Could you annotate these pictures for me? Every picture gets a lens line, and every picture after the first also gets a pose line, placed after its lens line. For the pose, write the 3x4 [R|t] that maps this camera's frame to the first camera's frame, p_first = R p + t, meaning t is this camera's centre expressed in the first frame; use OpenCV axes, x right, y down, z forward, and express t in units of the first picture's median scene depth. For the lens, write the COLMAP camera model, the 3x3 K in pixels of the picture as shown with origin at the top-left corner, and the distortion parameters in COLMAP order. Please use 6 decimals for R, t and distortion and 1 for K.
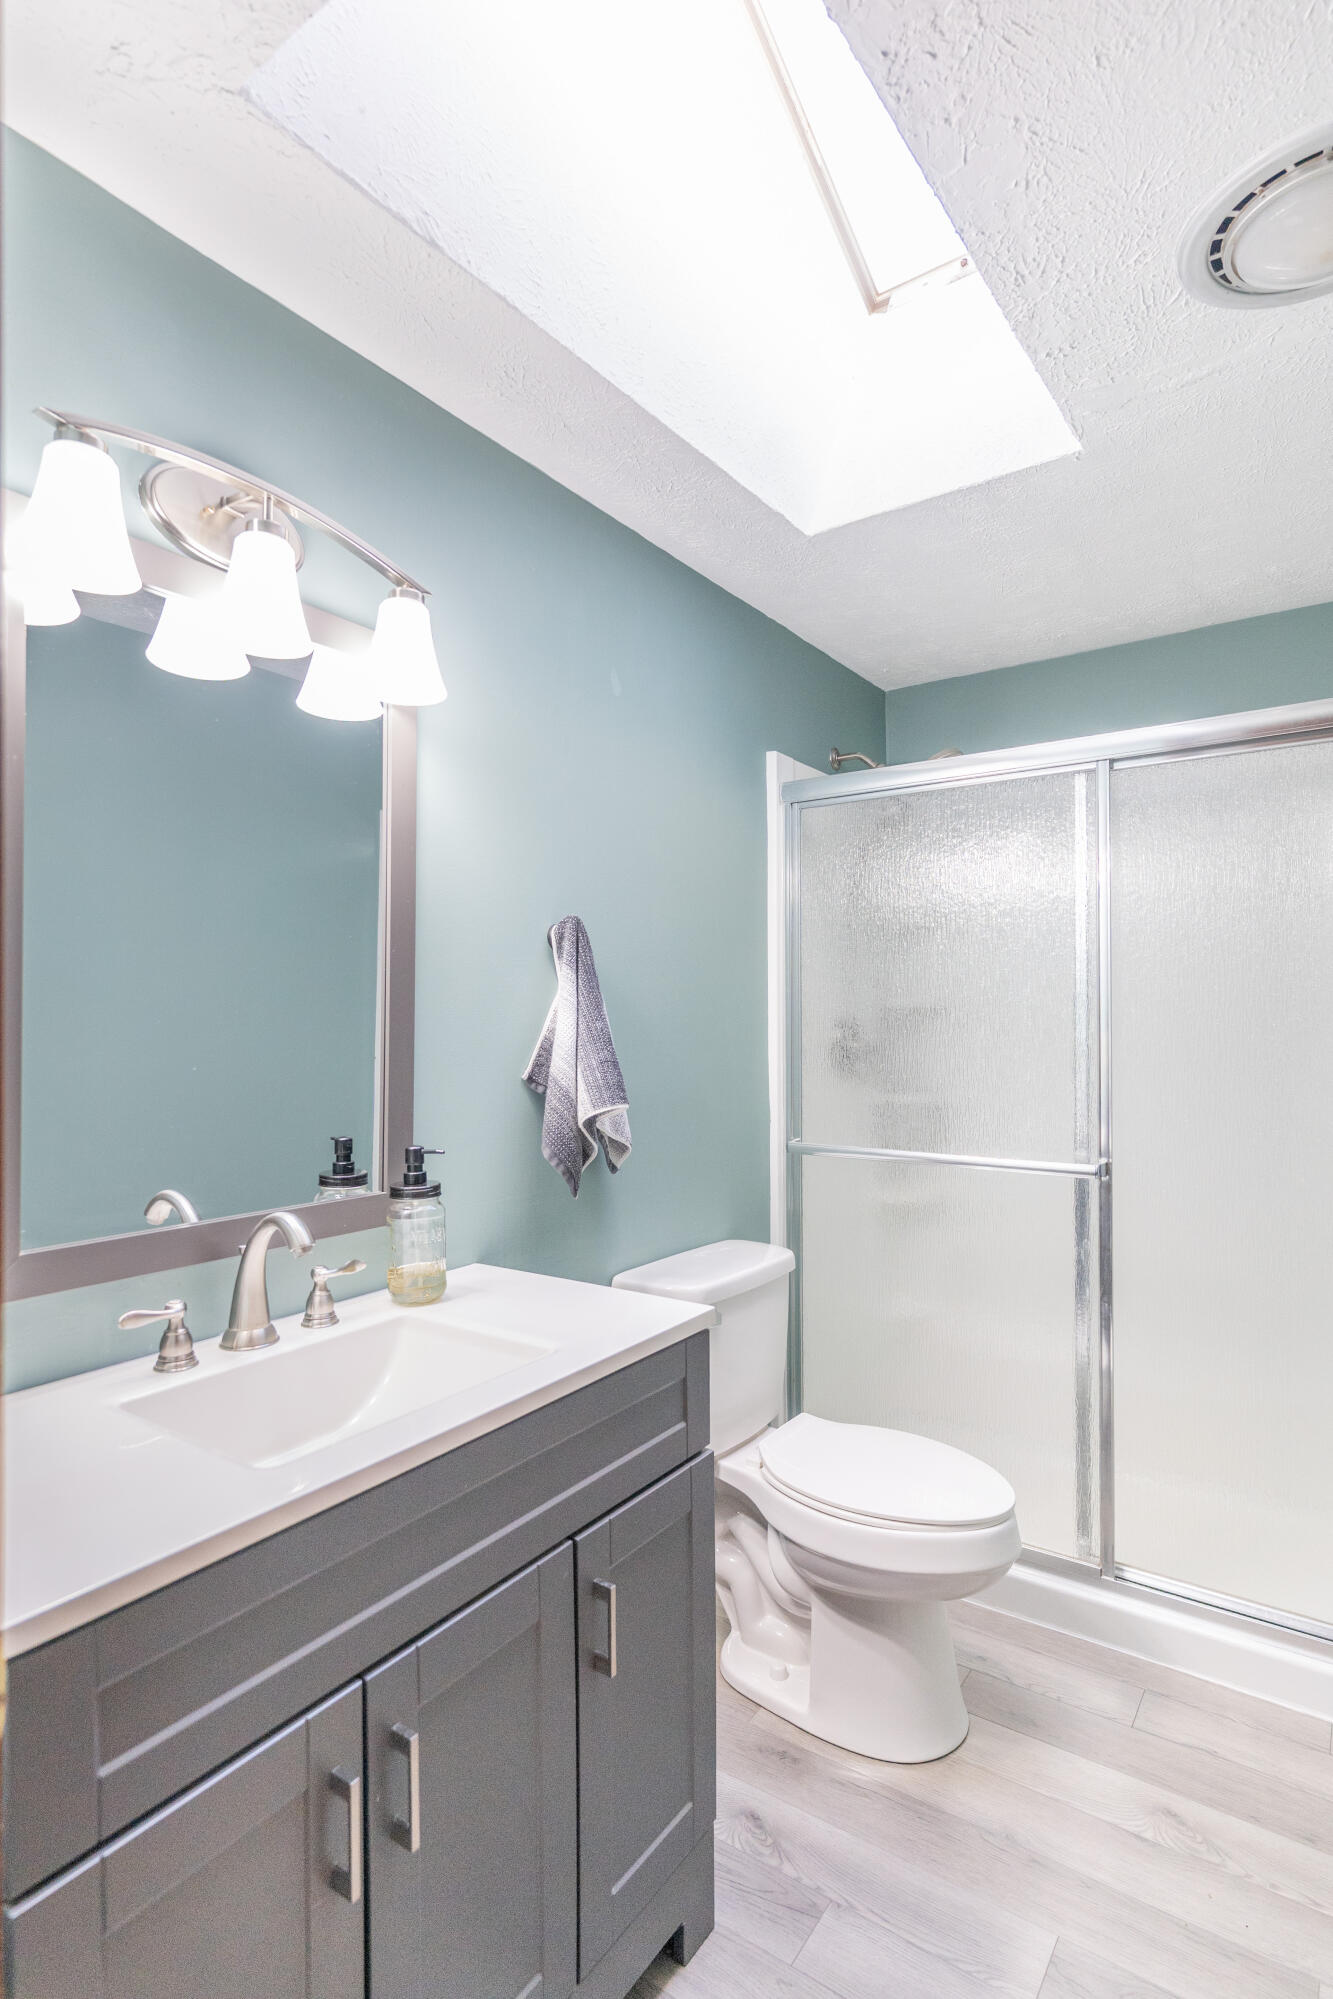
lens RADIAL K [[1018.8, 0, 663.4], [0, 1018.8, 998.3], [0, 0, 1]] dist [0.000339, -0.000038]
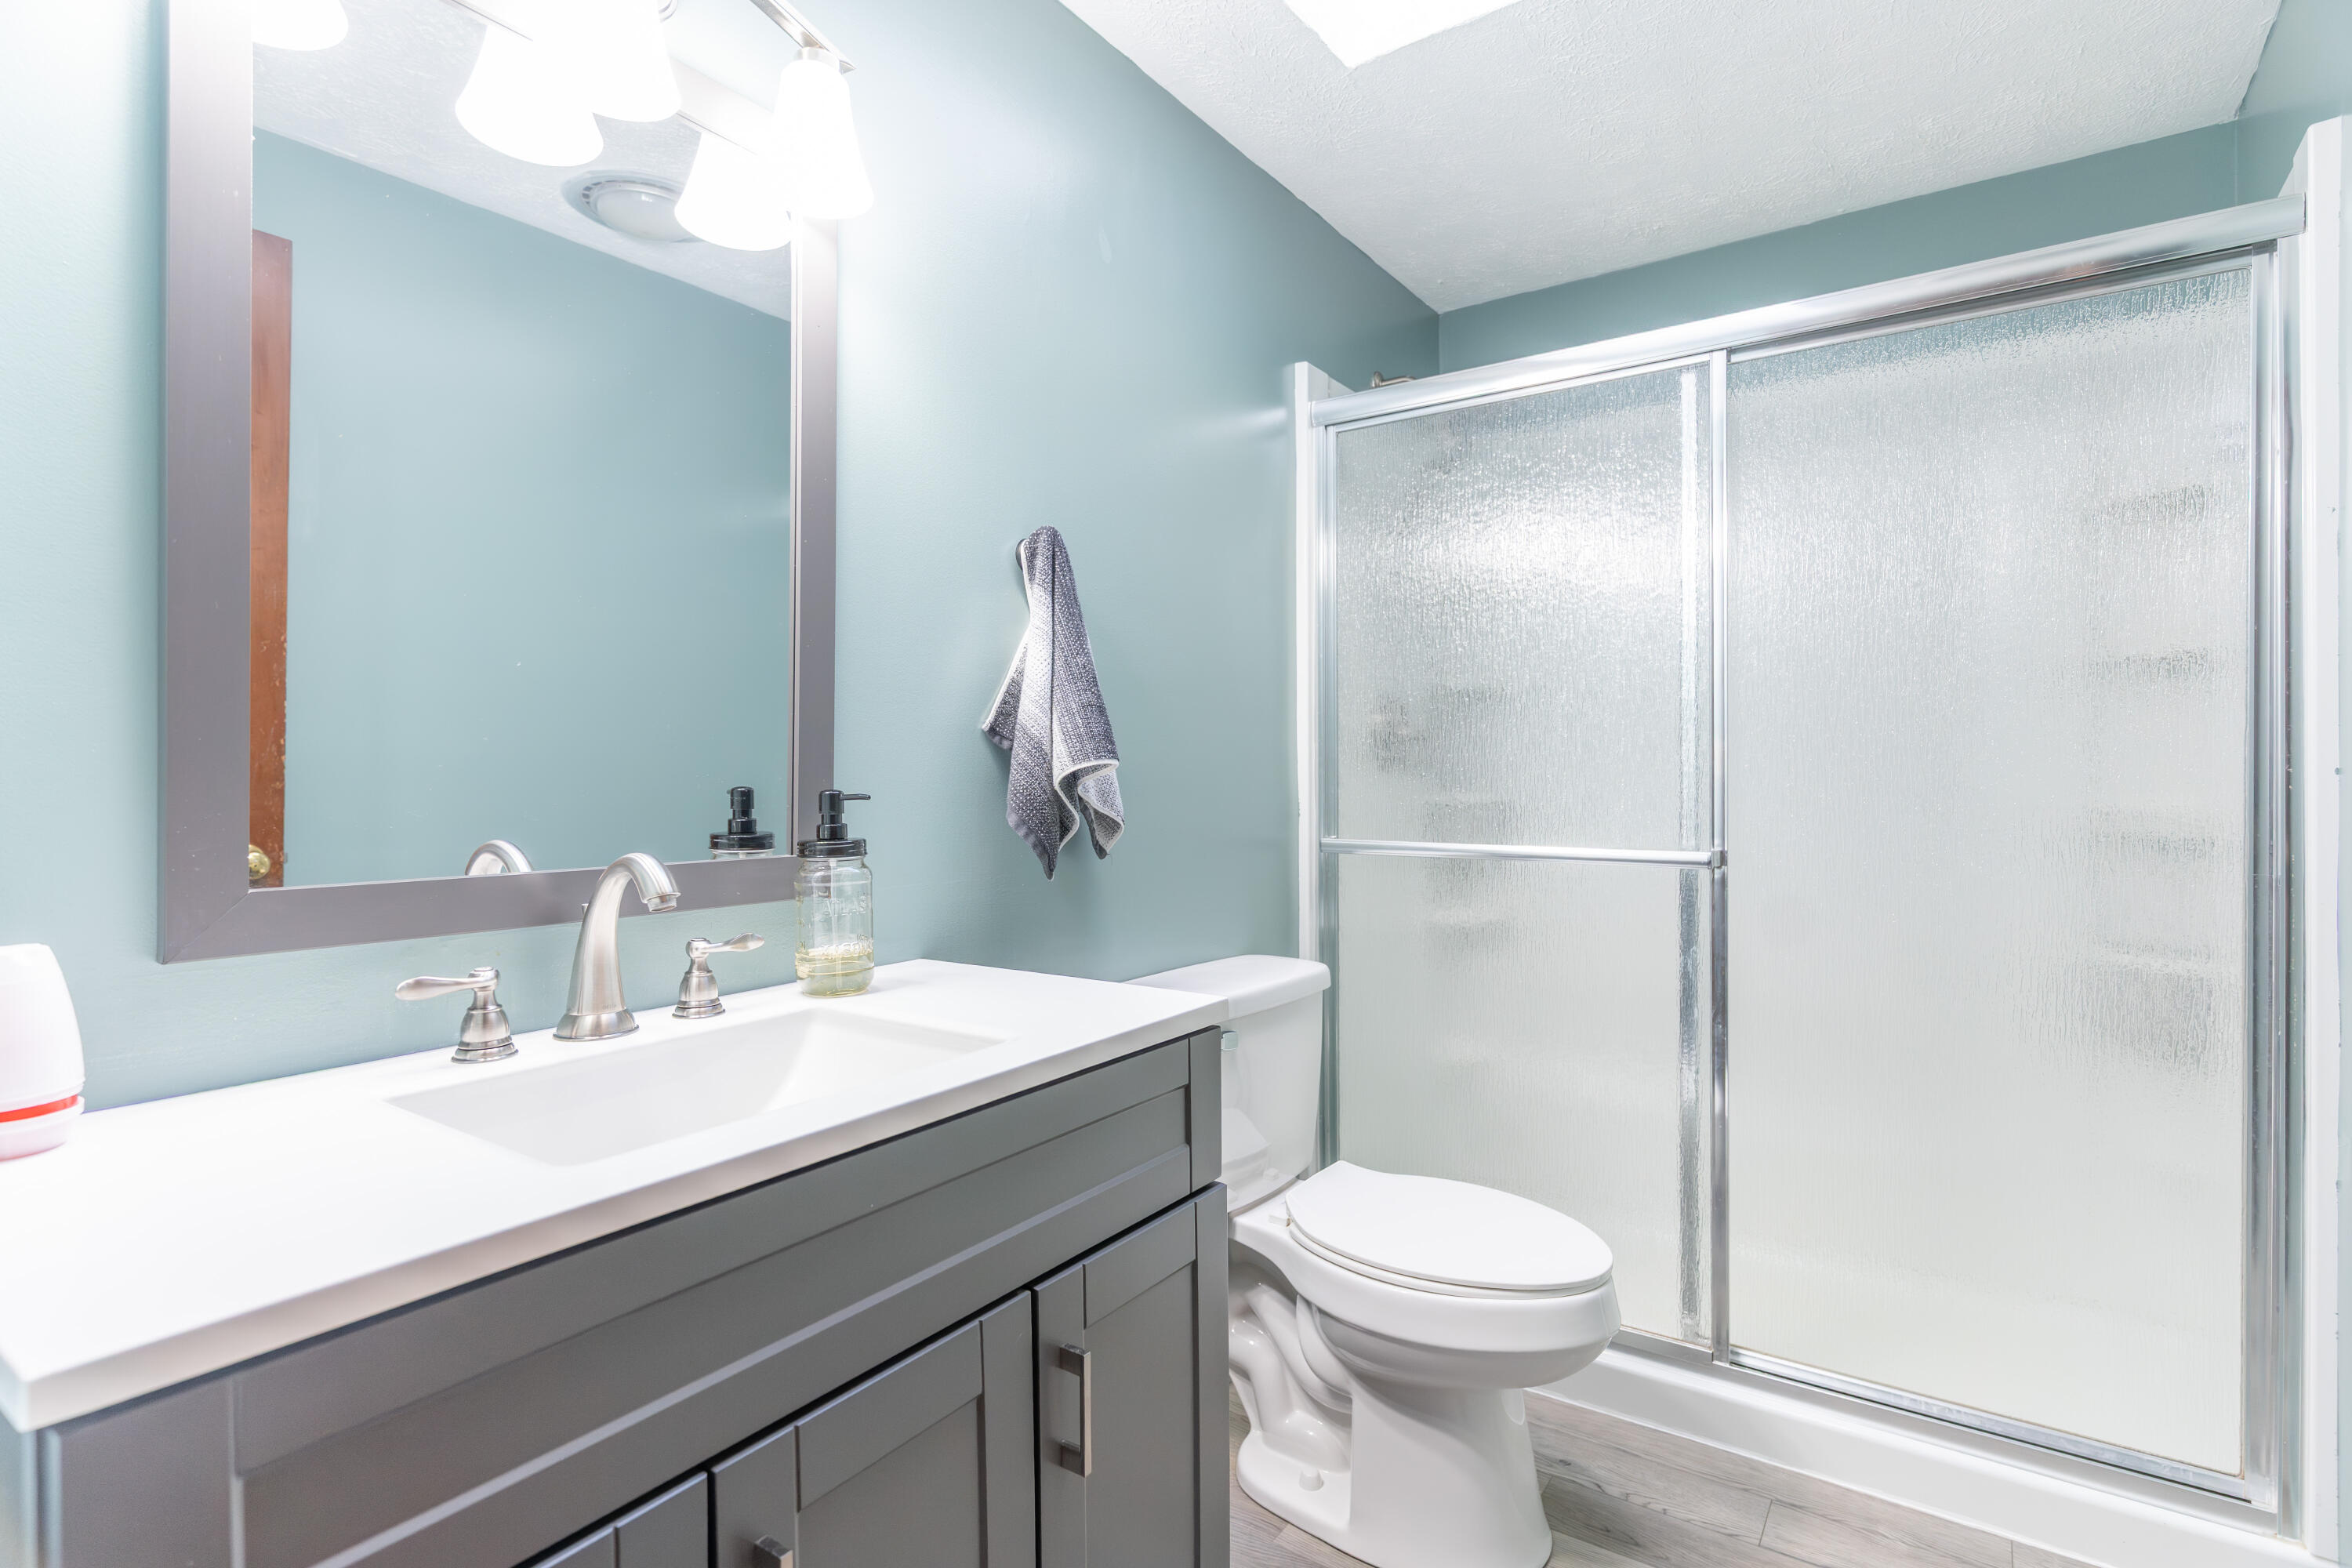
lens RADIAL K [[1133.9, 0, 1181.2], [0, 1133.9, 783.2], [0, 0, 1]] dist [0.000528, 0.000132]
pose [[0.999987, -0.000864, 0.004965, 0.008785], [0.000759, 0.999776, 0.021142, 0.097613], [-0.004982, -0.021138, 0.999764, 0.126165]]
